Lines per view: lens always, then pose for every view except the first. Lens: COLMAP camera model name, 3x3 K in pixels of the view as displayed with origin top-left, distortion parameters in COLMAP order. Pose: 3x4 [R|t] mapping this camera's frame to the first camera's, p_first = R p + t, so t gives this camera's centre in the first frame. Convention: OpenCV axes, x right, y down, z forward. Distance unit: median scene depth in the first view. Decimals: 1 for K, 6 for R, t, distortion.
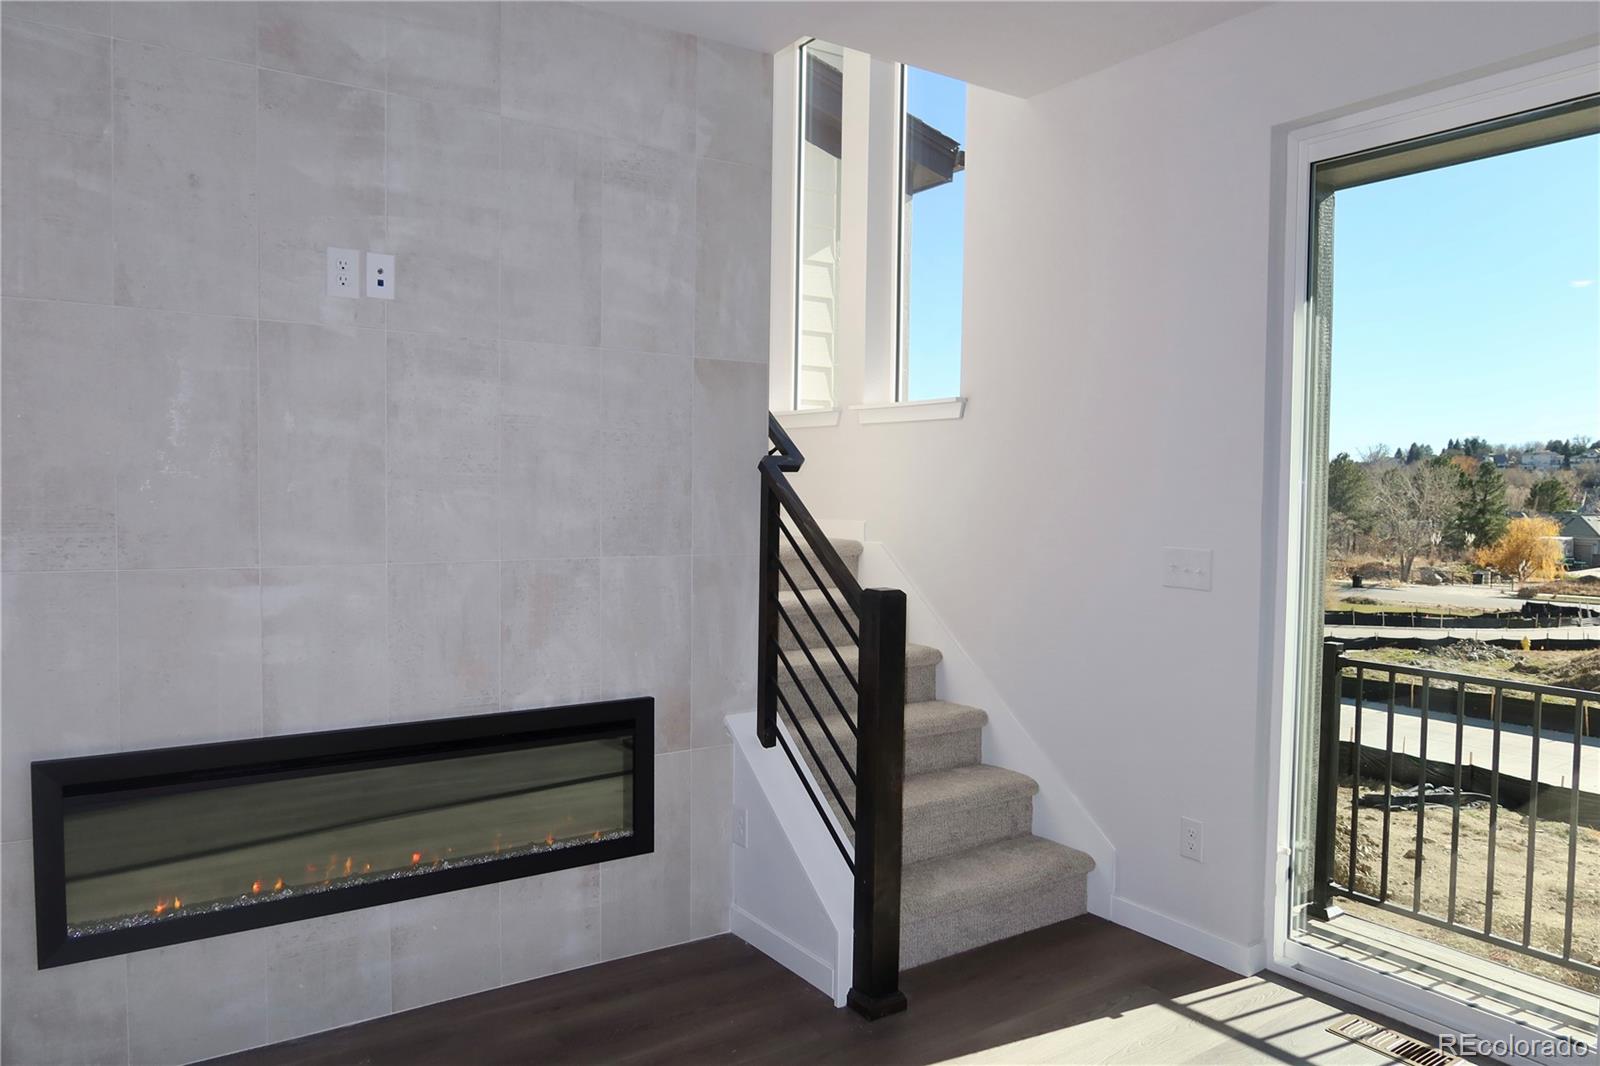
lens RADIAL K [[1103.0, 0, 800.0], [0, 1103.0, 533.0], [0, 0, 1]] dist [-0.020623, 0.006701]
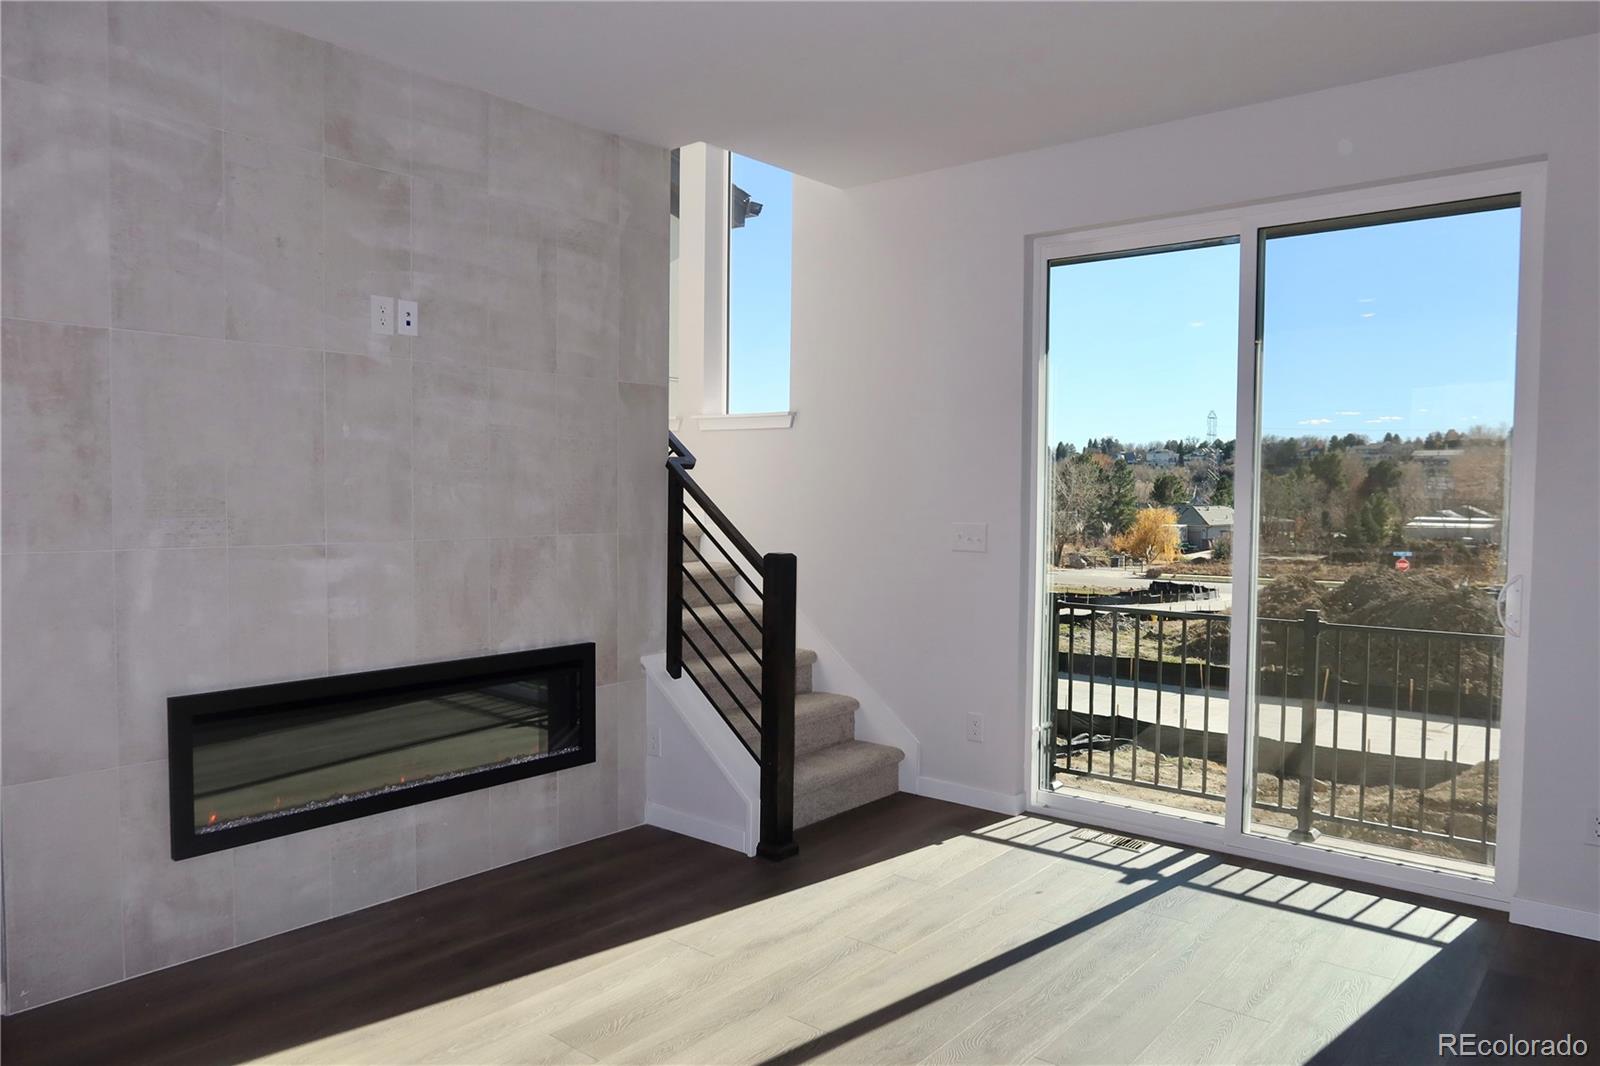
lens RADIAL K [[1103.0, 0, 800.0], [0, 1103.0, 533.0], [0, 0, 1]] dist [-0.020623, 0.006701]
pose [[0.961683, -0.015288, 0.273737, -0.255569], [0.014309, 0.999882, 0.005573, 0.016022], [-0.273789, -0.001443, 0.961789, -0.319627]]
